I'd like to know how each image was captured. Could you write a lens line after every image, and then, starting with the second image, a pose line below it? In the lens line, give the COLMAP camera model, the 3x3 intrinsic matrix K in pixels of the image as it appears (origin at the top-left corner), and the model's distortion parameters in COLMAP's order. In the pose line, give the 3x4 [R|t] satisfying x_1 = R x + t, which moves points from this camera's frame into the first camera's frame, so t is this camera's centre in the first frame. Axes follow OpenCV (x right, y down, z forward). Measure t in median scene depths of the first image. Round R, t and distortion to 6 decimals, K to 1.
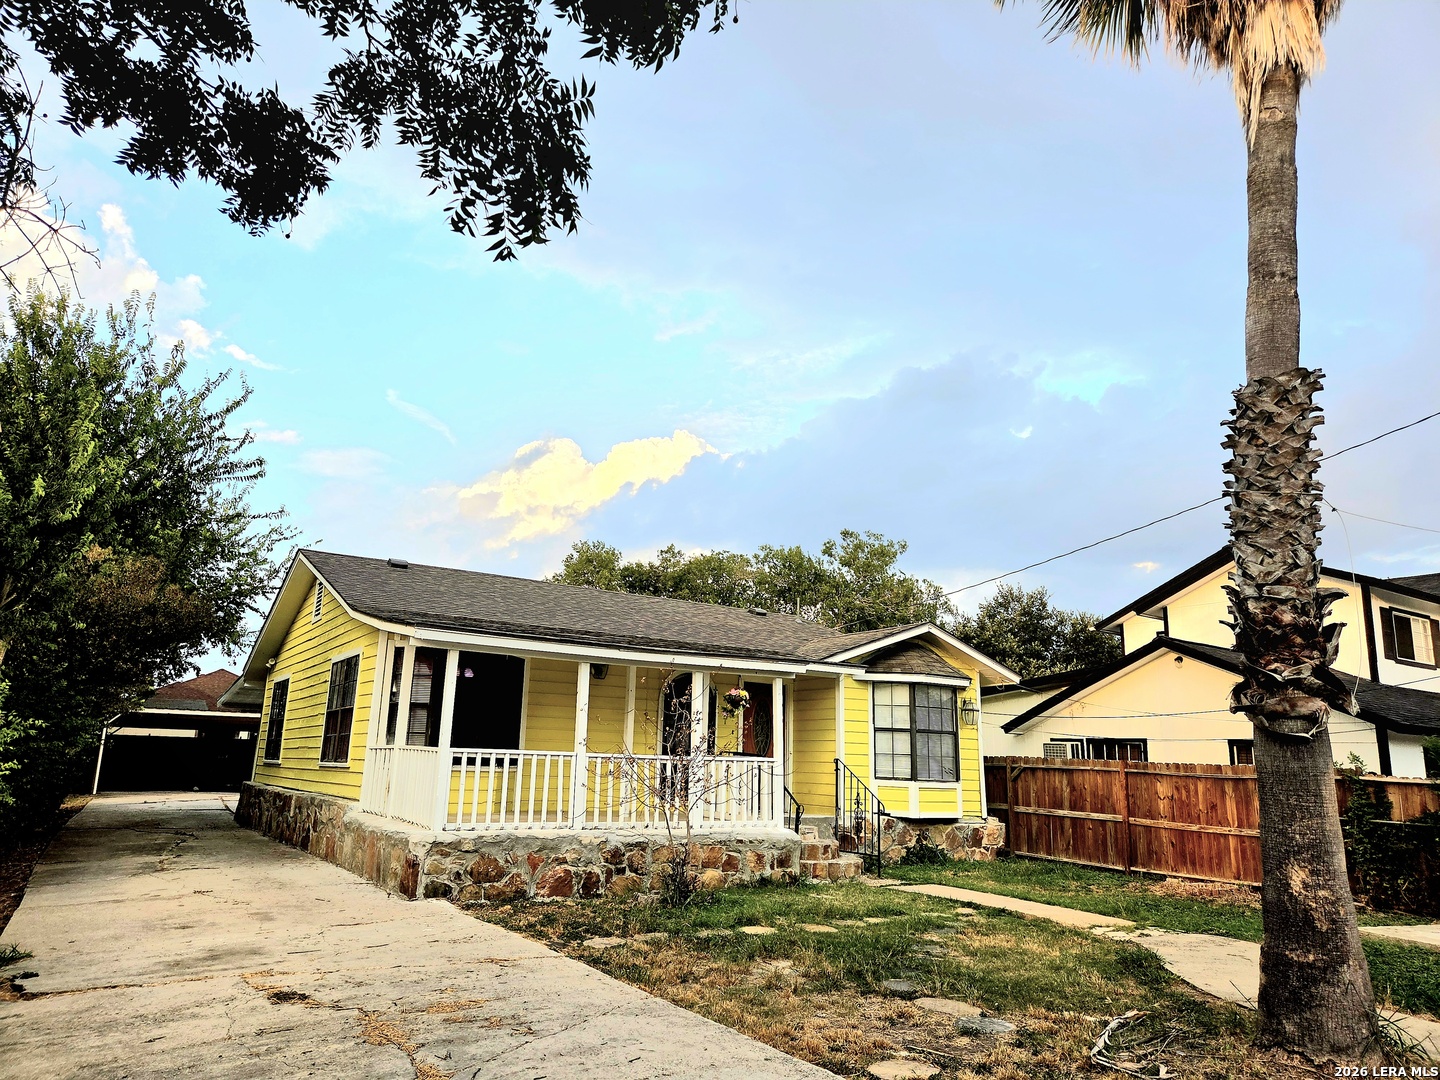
lens RADIAL K [[967.3, 0, 691.6], [0, 967.3, 551.5], [0, 0, 1]] dist [0.035628, -0.017831]
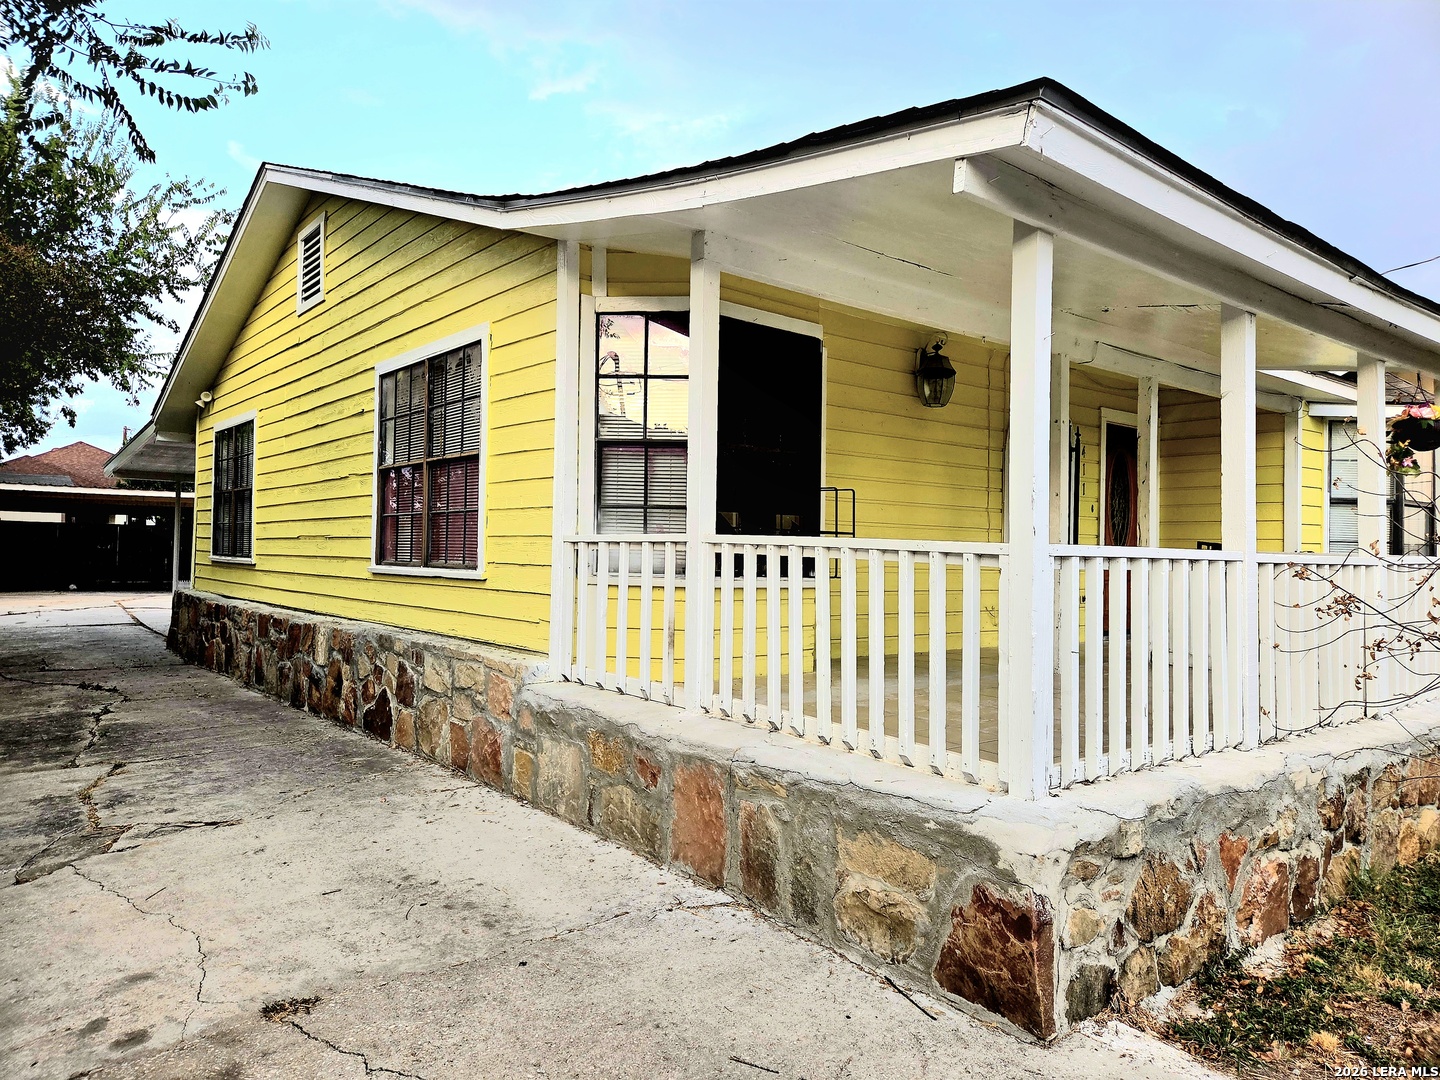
lens RADIAL K [[967.3, 0, 683.2], [0, 967.3, 550.3], [0, 0, 1]] dist [0.035628, -0.017831]
pose [[0.993787, -0.005924, 0.111144, -0.265563], [-0.017992, 0.976899, 0.212942, 0.093144], [-0.109838, -0.213619, 0.970723, 0.467546]]
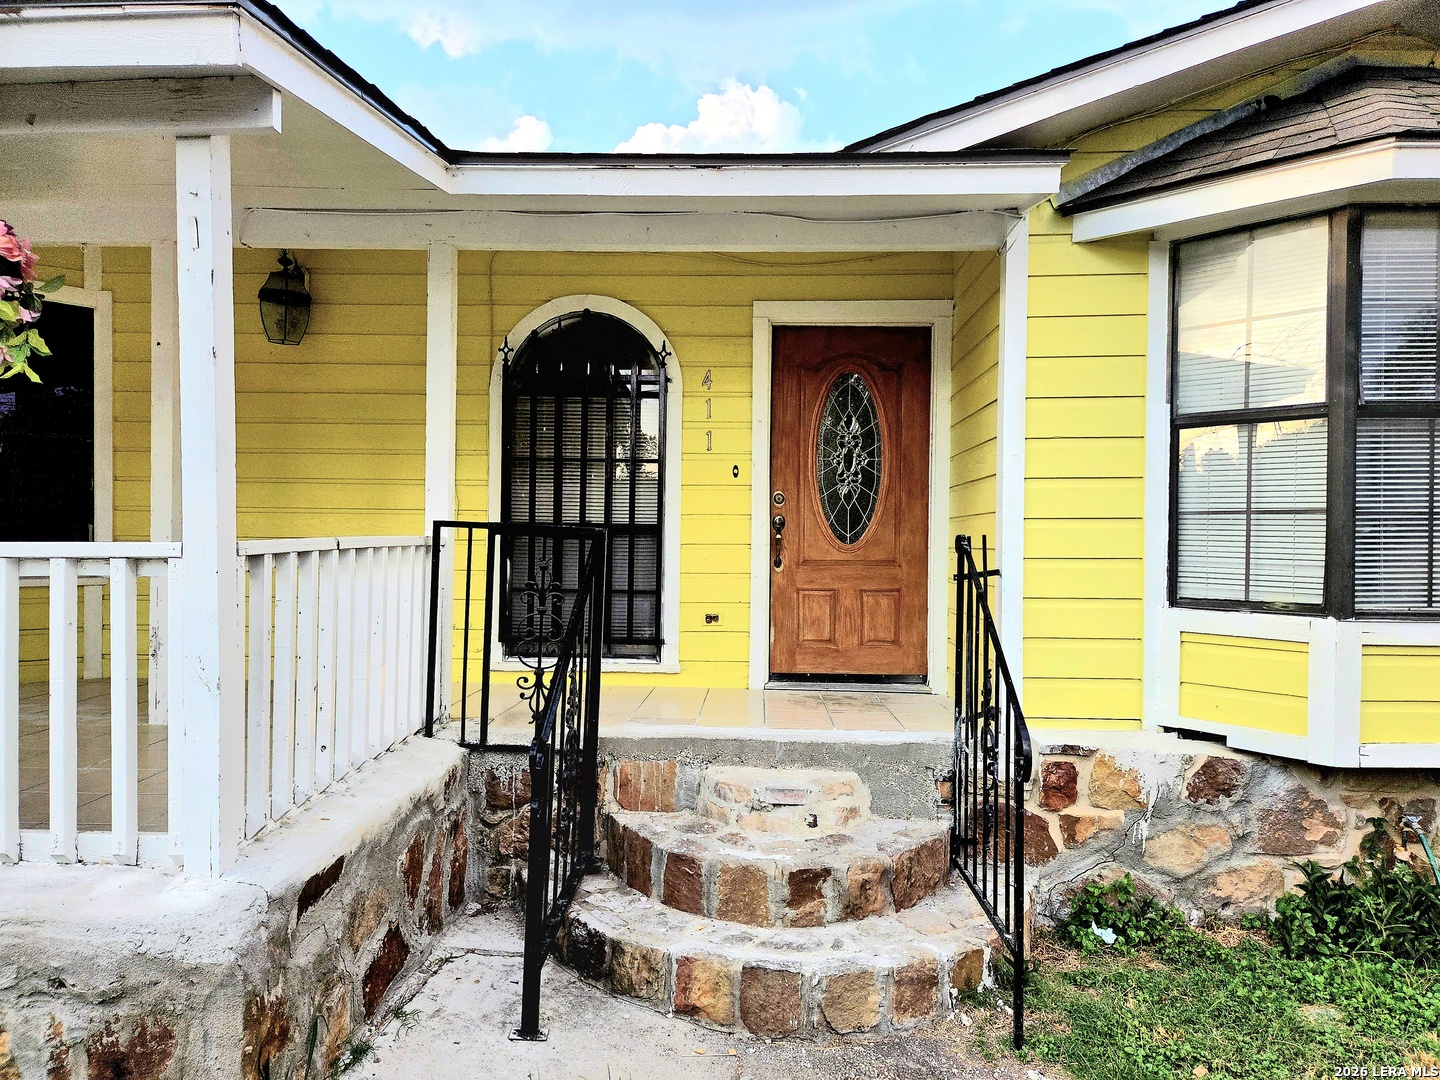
lens RADIAL K [[967.3, 0, 702.7], [0, 967.3, 561.6], [0, 0, 1]] dist [0.035628, -0.017831]
pose [[0.829302, -0.014323, -0.558617, 0.231390], [0.136854, 0.974434, 0.178185, 0.156859], [0.541783, -0.224218, 0.810060, 0.714568]]
